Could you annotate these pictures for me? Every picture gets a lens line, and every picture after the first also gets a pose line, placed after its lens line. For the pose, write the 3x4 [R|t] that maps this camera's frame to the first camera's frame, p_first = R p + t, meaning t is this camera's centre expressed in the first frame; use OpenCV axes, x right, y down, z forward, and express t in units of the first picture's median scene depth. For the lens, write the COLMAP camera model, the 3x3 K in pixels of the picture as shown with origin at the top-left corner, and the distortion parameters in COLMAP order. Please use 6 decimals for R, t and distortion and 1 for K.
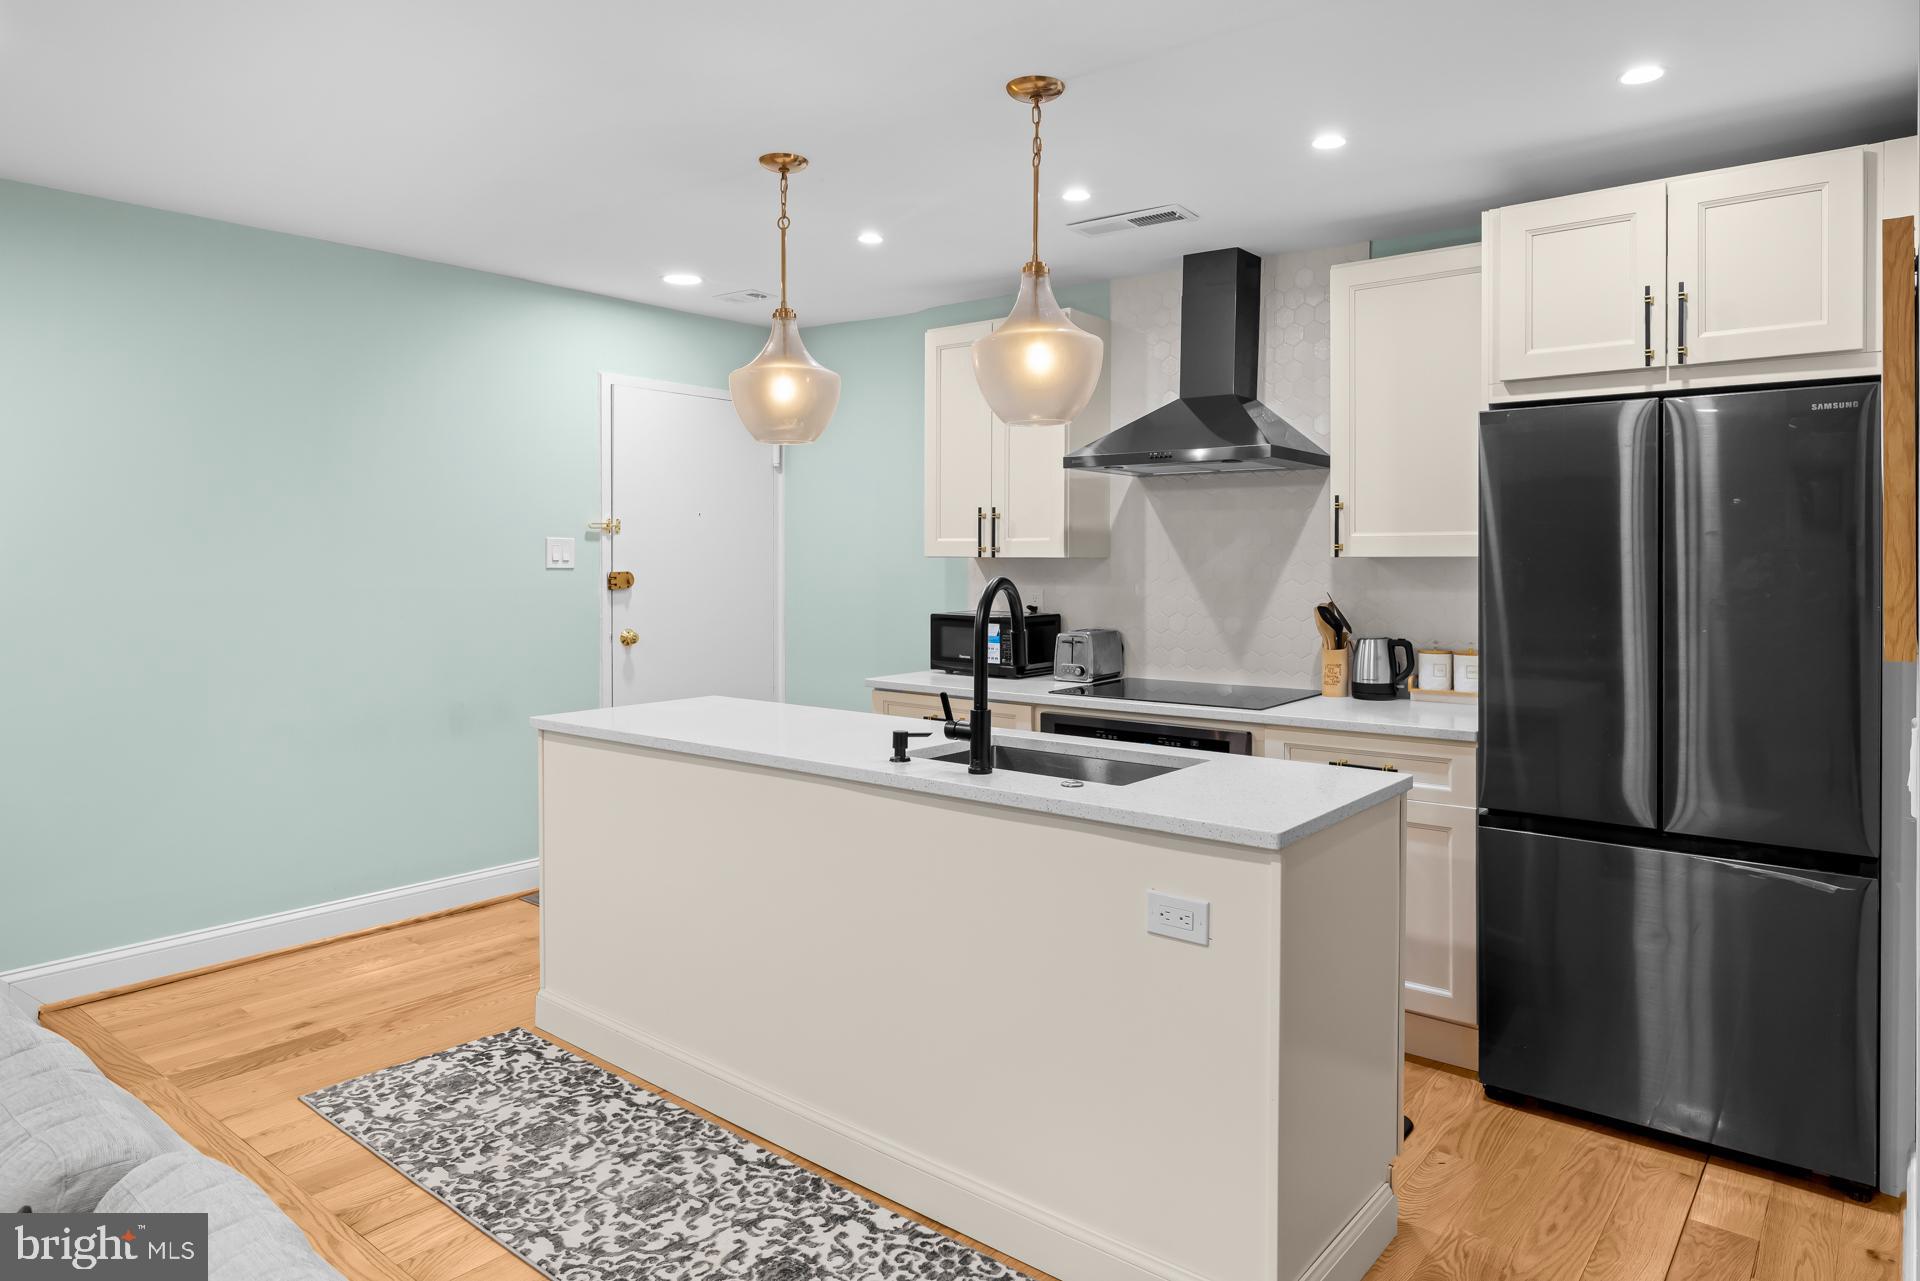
lens RADIAL K [[1185.4, 0, 969.0], [0, 1185.4, 568.5], [0, 0, 1]] dist [-0.001051, -0.000107]
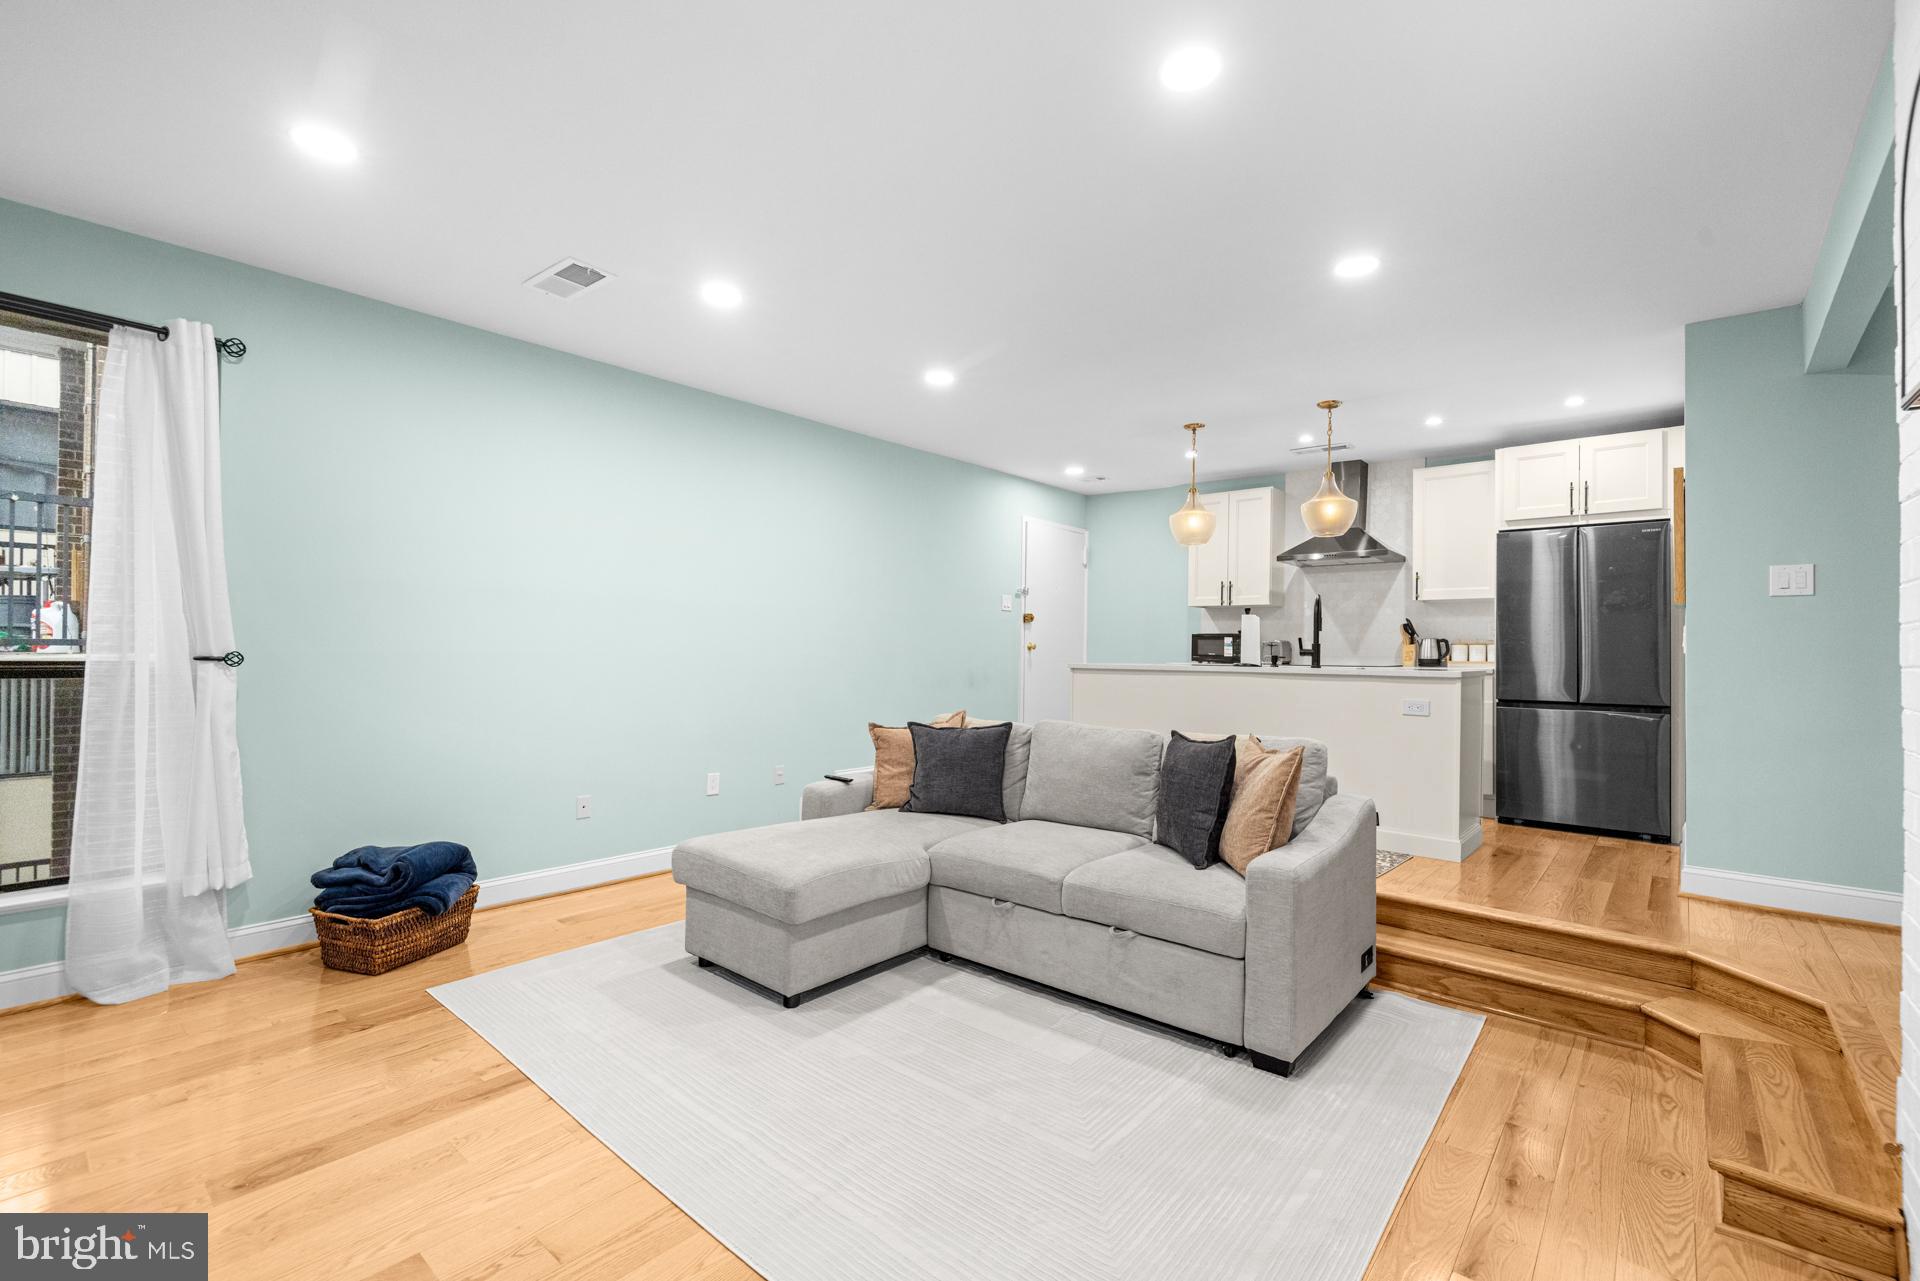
lens RADIAL K [[833.7, 0, 974.8], [0, 833.7, 638.1], [0, 0, 1]] dist [0.000466, -0.000005]
pose [[0.999582, 0.013185, -0.025742, -0.460250], [-0.013874, 0.999545, -0.026775, 0.111162], [0.025377, 0.027121, 0.999310, -0.562469]]
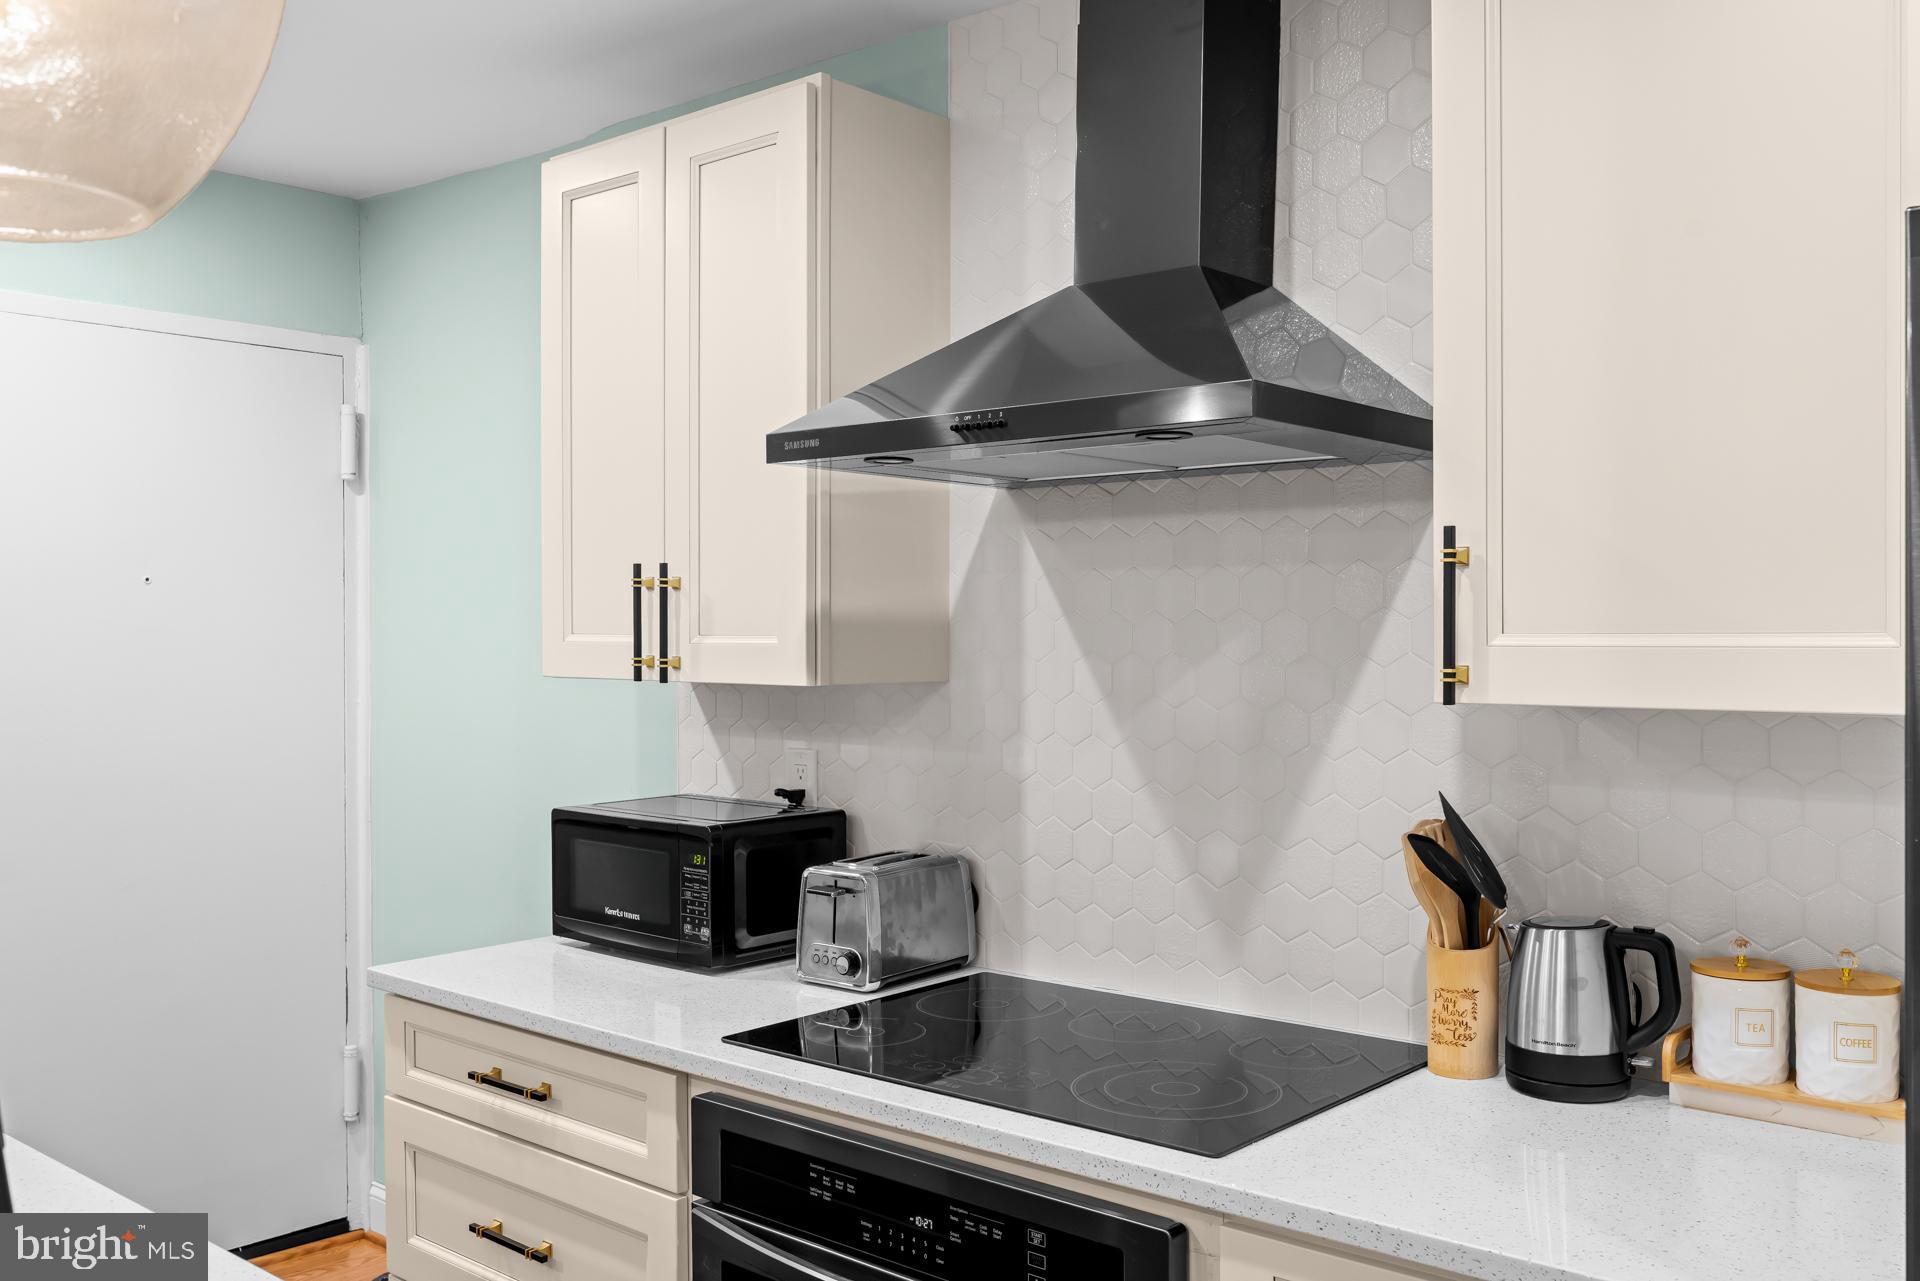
lens RADIAL K [[1698.1, 0, 960.0], [0, 1698.1, 640.5], [0, 0, 1]] dist [-0.002750, -0.000281]
pose [[0.998645, -0.000071, -0.052049, 0.185536], [-0.000233, 0.999983, -0.005822, -0.024361], [0.052049, 0.005827, 0.998628, 0.477528]]
